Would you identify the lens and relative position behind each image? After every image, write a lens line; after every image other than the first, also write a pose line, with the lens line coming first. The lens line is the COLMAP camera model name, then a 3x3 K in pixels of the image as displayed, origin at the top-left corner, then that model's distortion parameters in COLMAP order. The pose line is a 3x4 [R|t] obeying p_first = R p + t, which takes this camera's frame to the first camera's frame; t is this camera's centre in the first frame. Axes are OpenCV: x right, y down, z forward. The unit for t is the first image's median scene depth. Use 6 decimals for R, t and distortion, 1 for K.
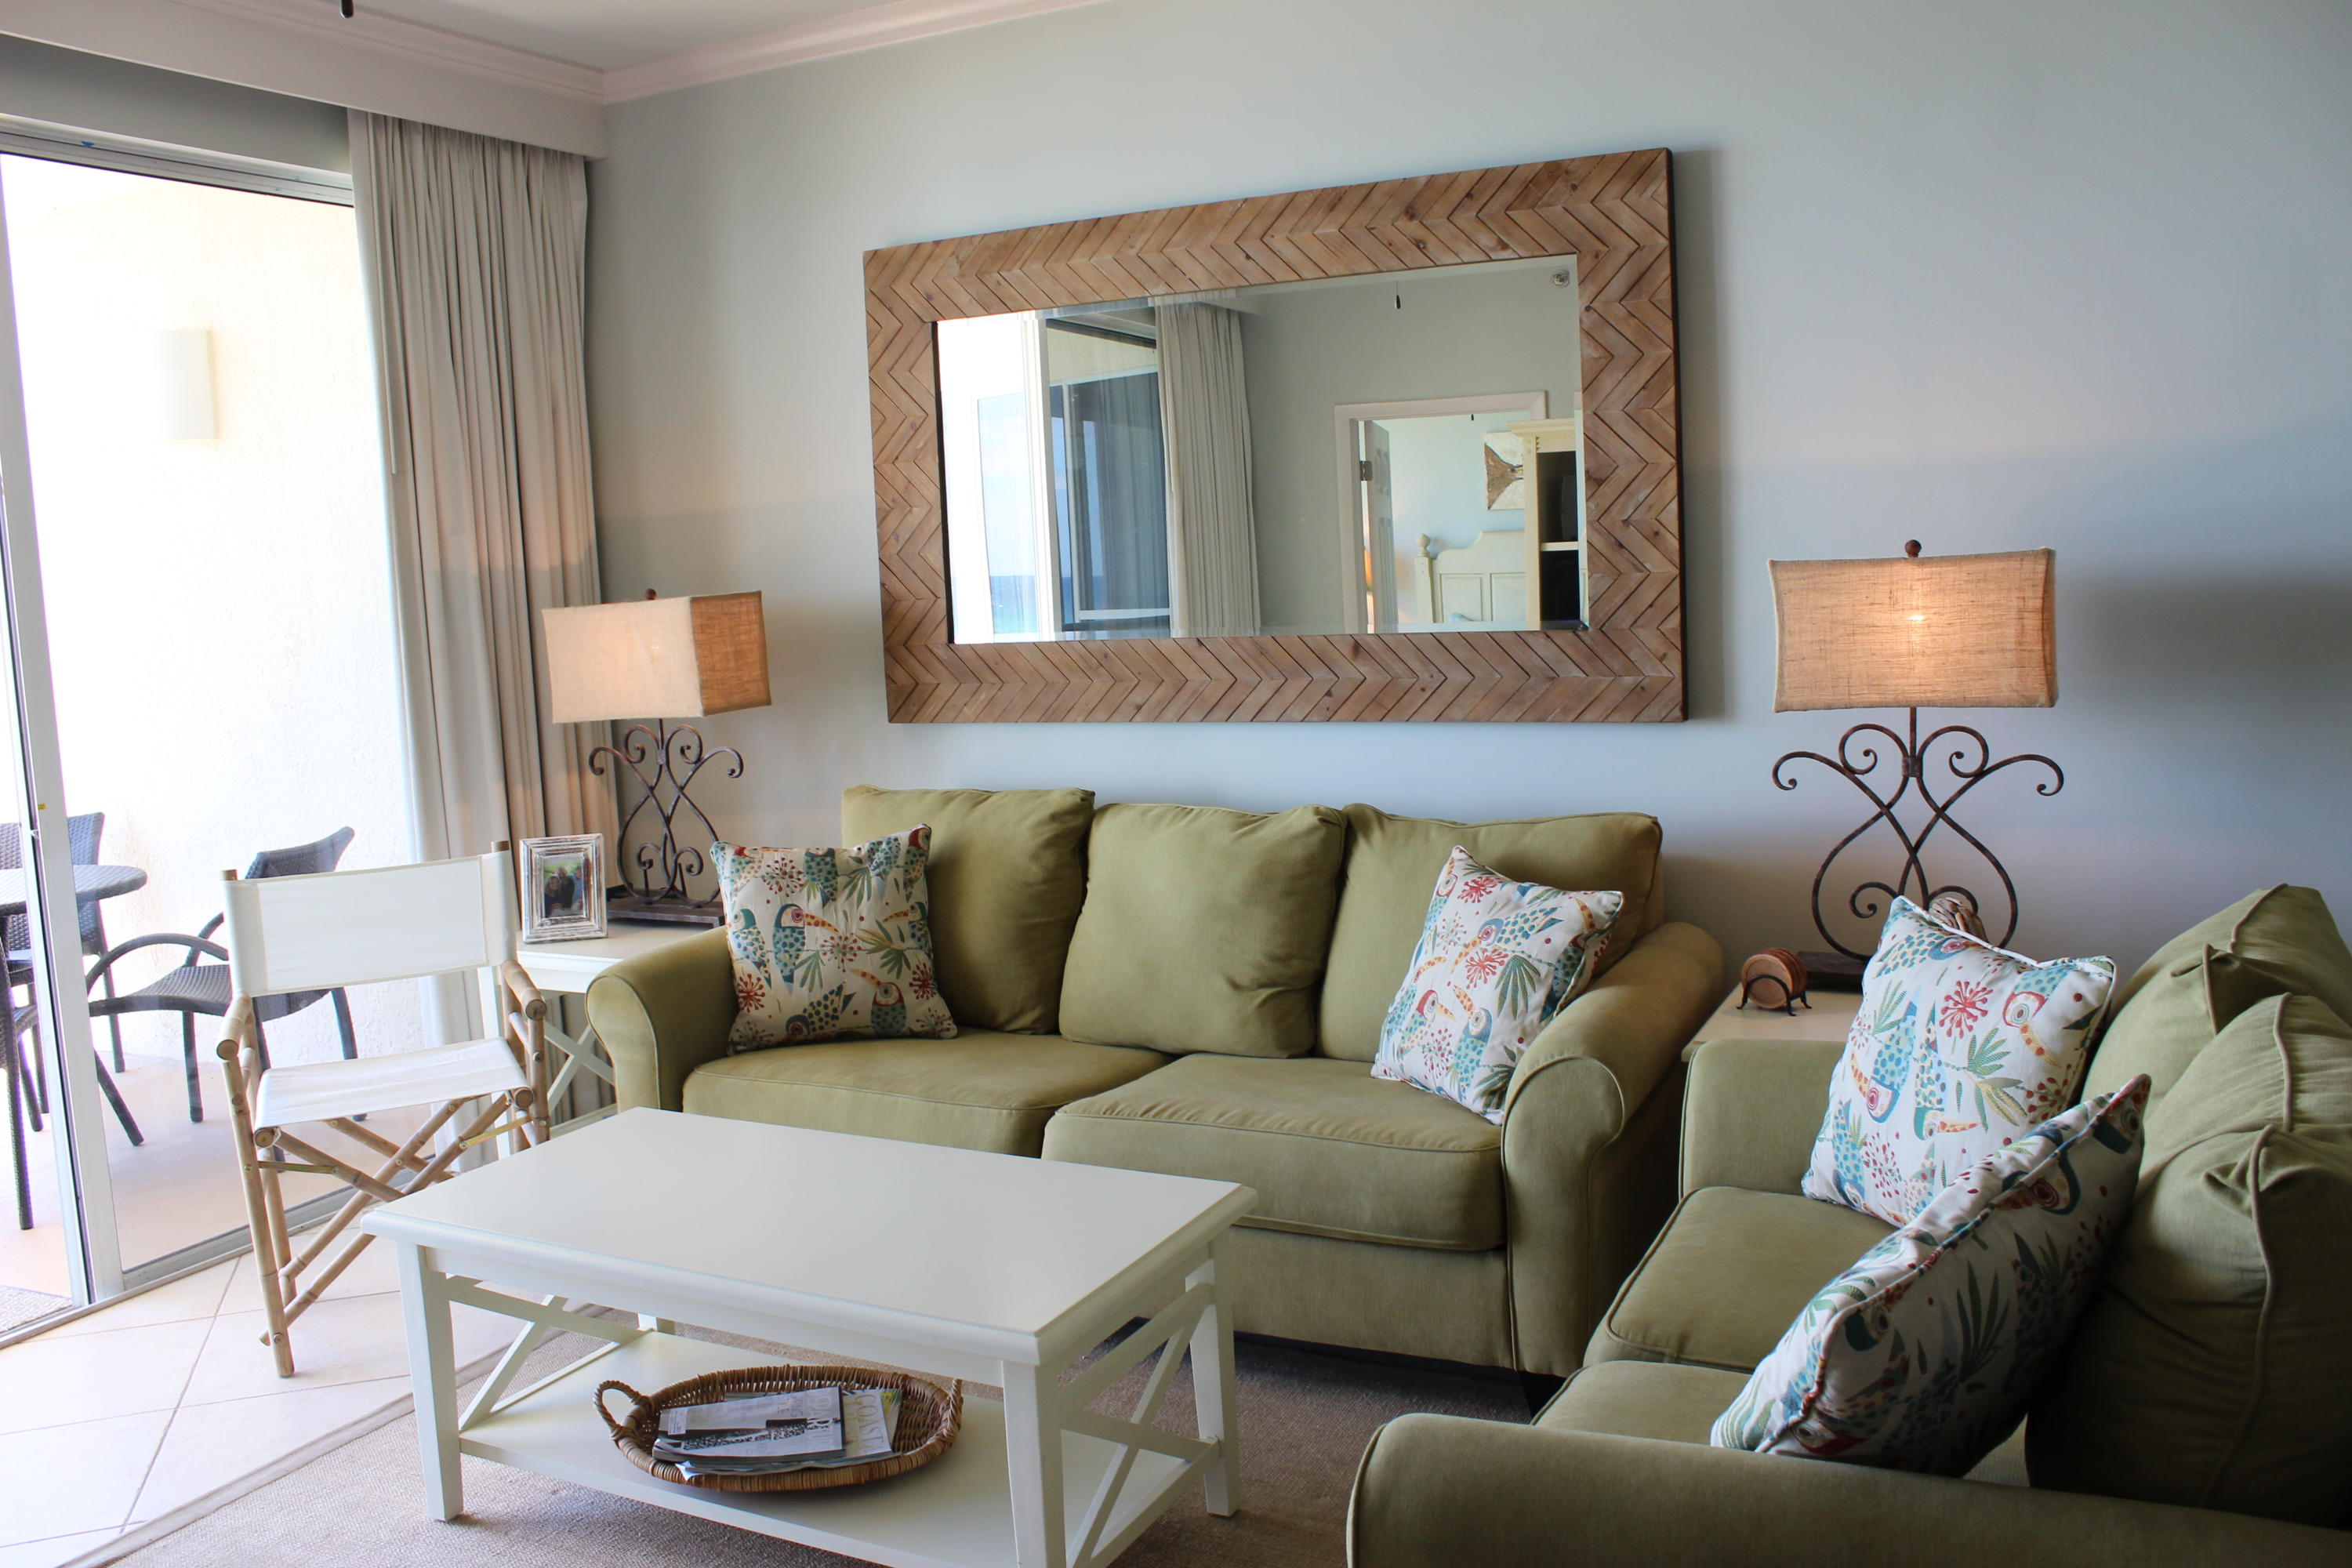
lens RADIAL K [[1956.7, 0, 1187.0], [0, 1956.7, 762.5], [0, 0, 1]] dist [-0.170504, 0.153555]
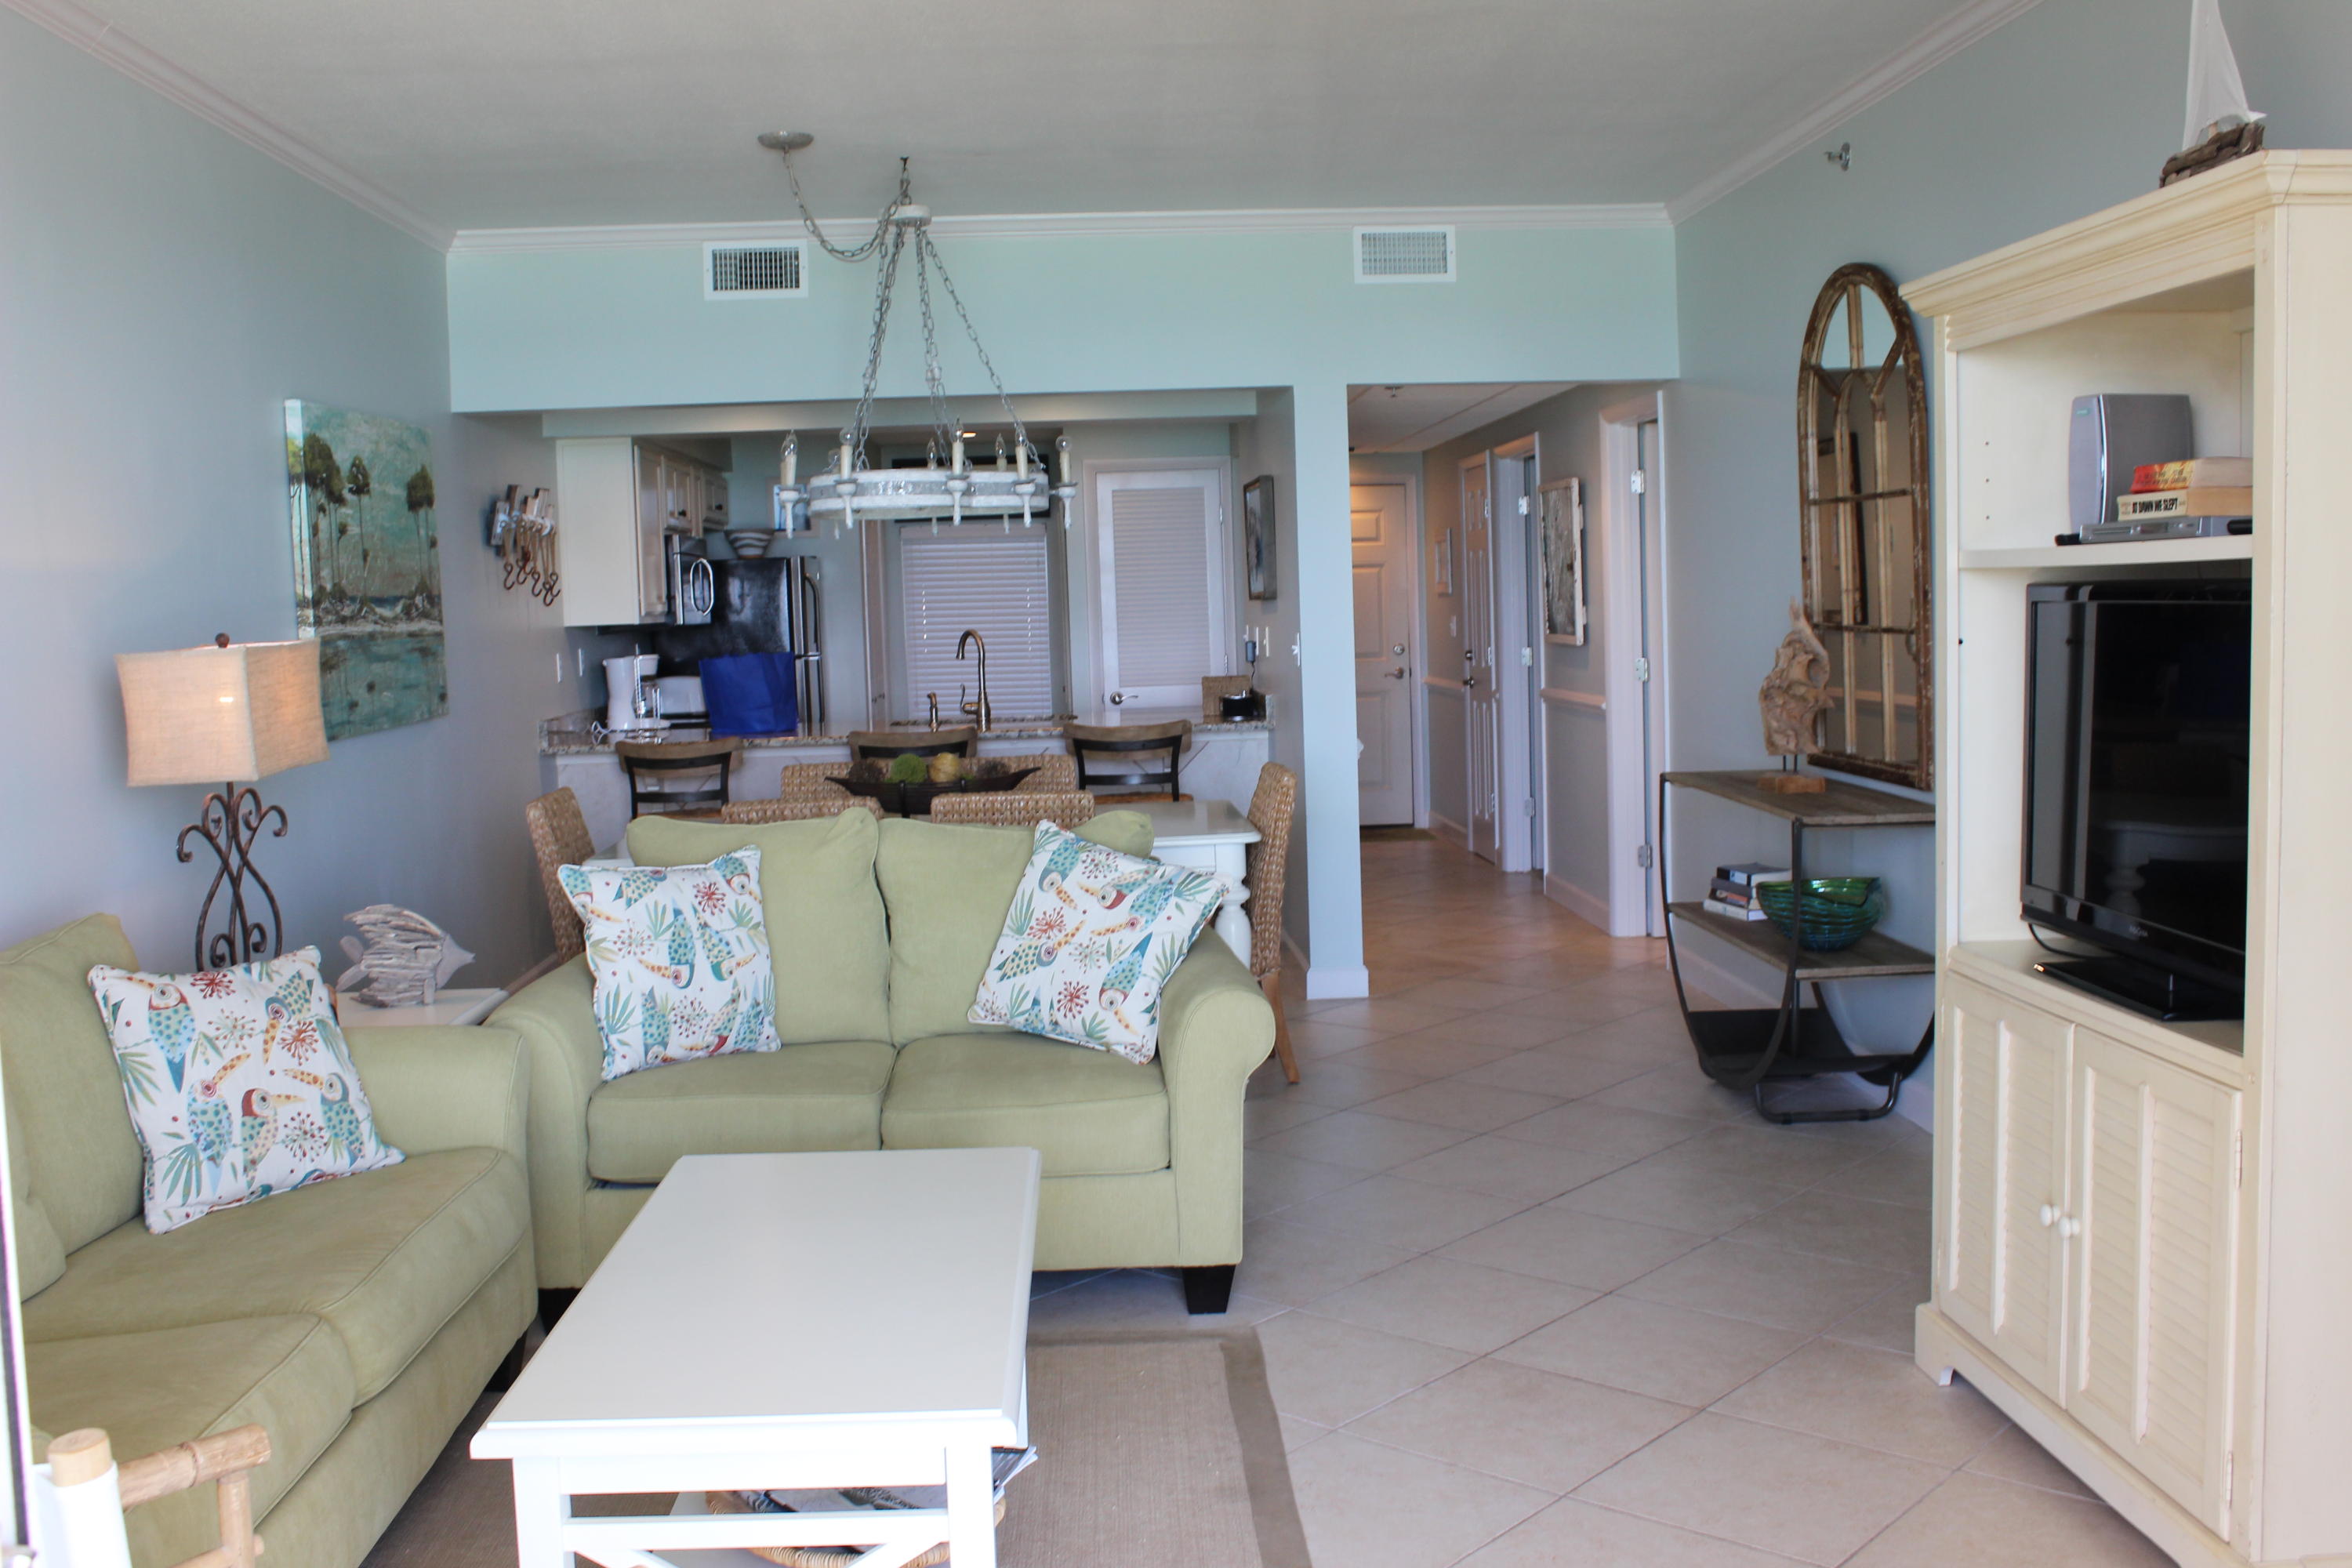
lens RADIAL K [[2182.7, 0, 1176.0], [0, 2182.7, 784.0], [0, 0, 1]] dist [-0.130112, 0.132224]
pose [[-0.499991, -0.017923, 0.865845, -0.905401], [0.141725, 0.984614, 0.102222, -0.064827], [-0.854355, 0.173823, -0.489758, 1.003772]]
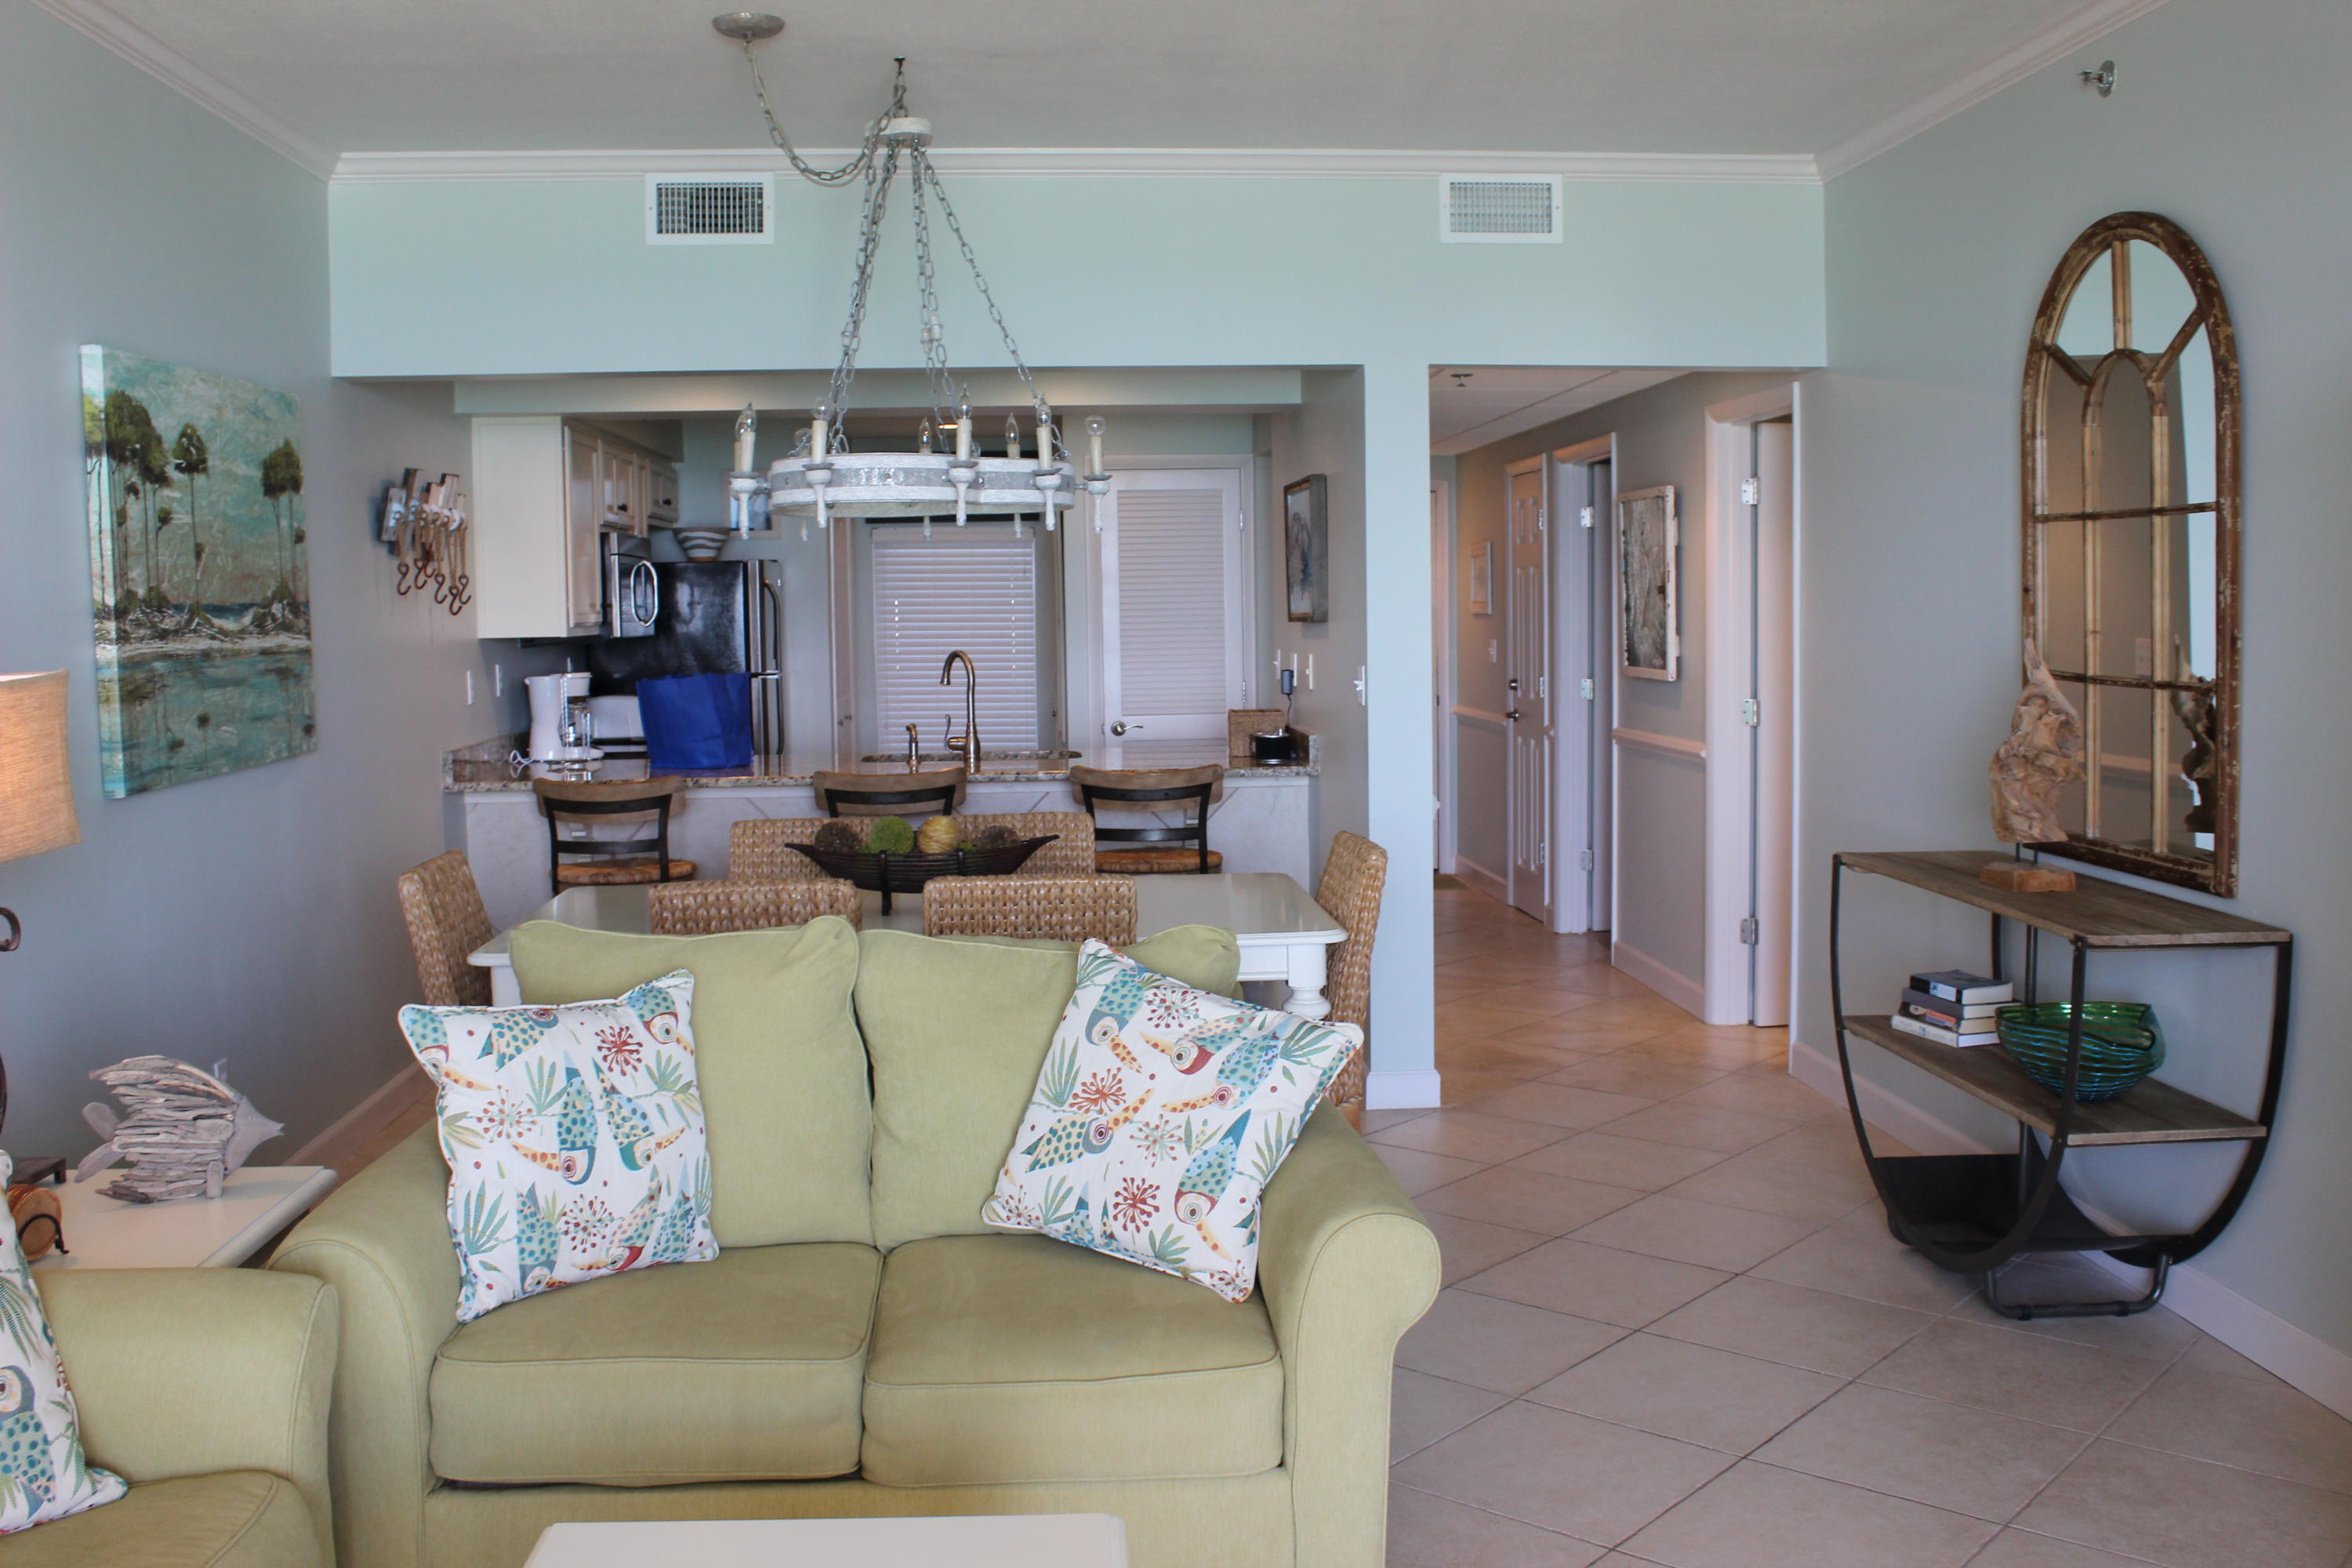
lens RADIAL K [[2182.7, 0, 1176.0], [0, 2182.7, 784.0], [0, 0, 1]] dist [-0.130112, 0.132224]
pose [[-0.516453, -0.023248, 0.856000, -0.565969], [0.123792, 0.987104, 0.101496, -0.077148], [-0.847320, 0.158384, -0.506915, 0.873290]]
